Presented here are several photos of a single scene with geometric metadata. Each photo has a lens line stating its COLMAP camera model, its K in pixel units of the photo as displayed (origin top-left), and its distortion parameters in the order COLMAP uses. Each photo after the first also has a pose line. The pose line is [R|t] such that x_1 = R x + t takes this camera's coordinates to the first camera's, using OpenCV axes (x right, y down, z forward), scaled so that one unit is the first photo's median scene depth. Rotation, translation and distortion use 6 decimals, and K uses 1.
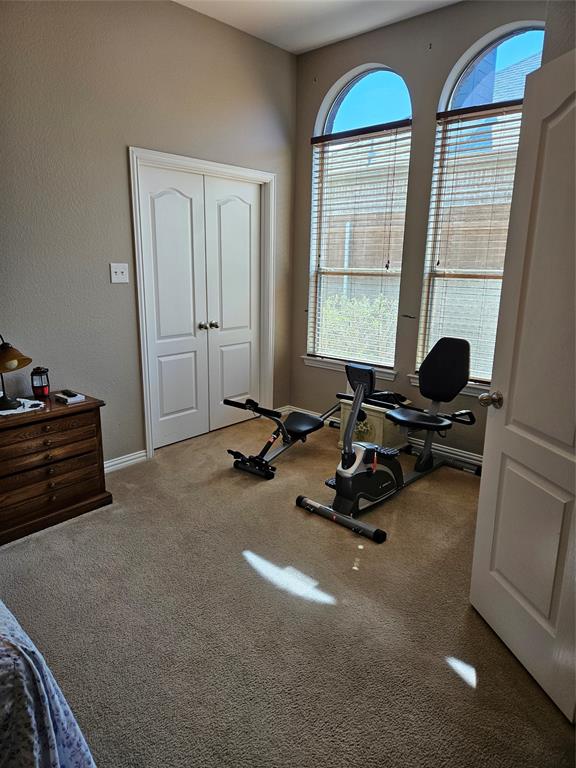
lens RADIAL K [[509.9, 0, 282.6], [0, 509.9, 380.2], [0, 0, 1]] dist [0.097174, -0.086508]
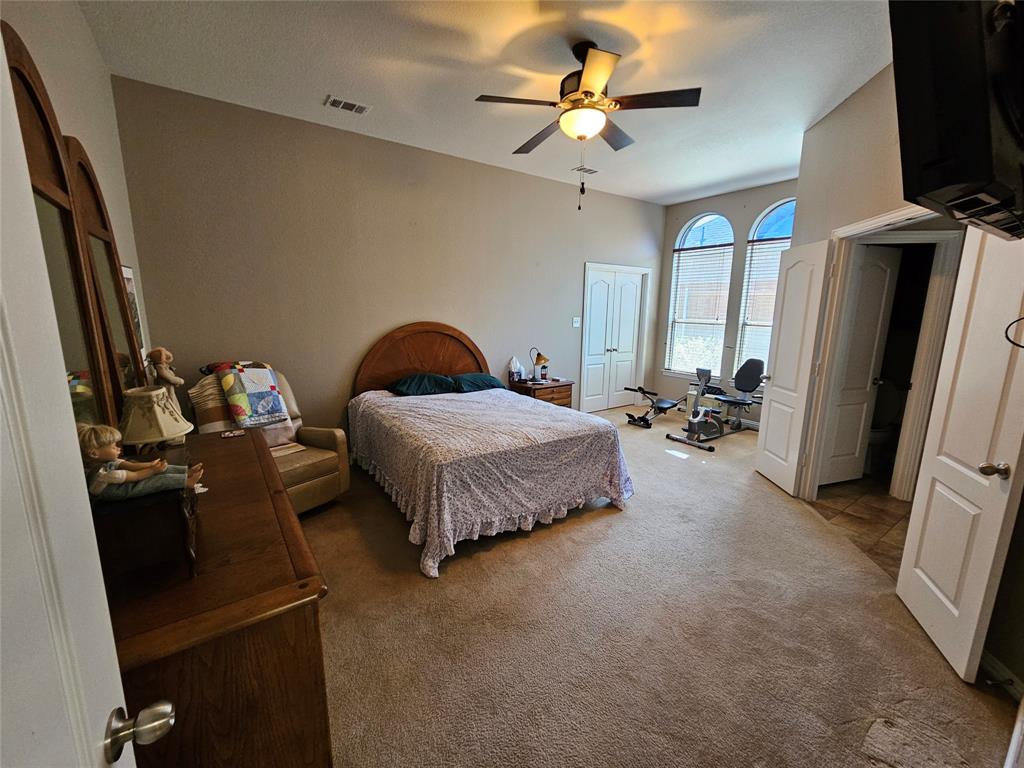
lens RADIAL K [[423.8, 0, 517.6], [0, 423.8, 387.5], [0, 0, 1]] dist [-0.003825, -0.000052]
pose [[0.975752, 0.042057, -0.214799, -0.166478], [-0.052528, 0.997681, -0.043276, 0.130140], [0.212481, 0.053509, 0.975699, -0.646432]]
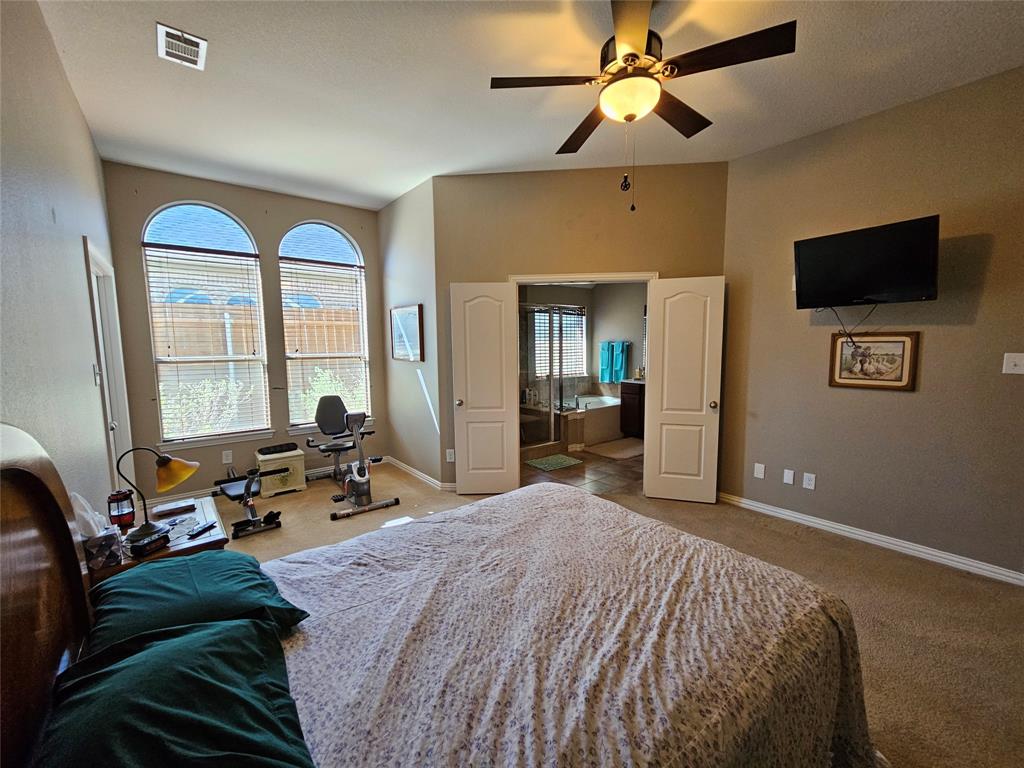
lens RADIAL K [[423.8, 0, 517.6], [0, 423.8, 387.5], [0, 0, 1]] dist [-0.003825, -0.000052]
pose [[0.150246, -0.118309, 0.981544, -0.867471], [0.236344, 0.968326, 0.080539, -0.073477], [-0.959983, 0.219881, 0.173449, 0.199634]]
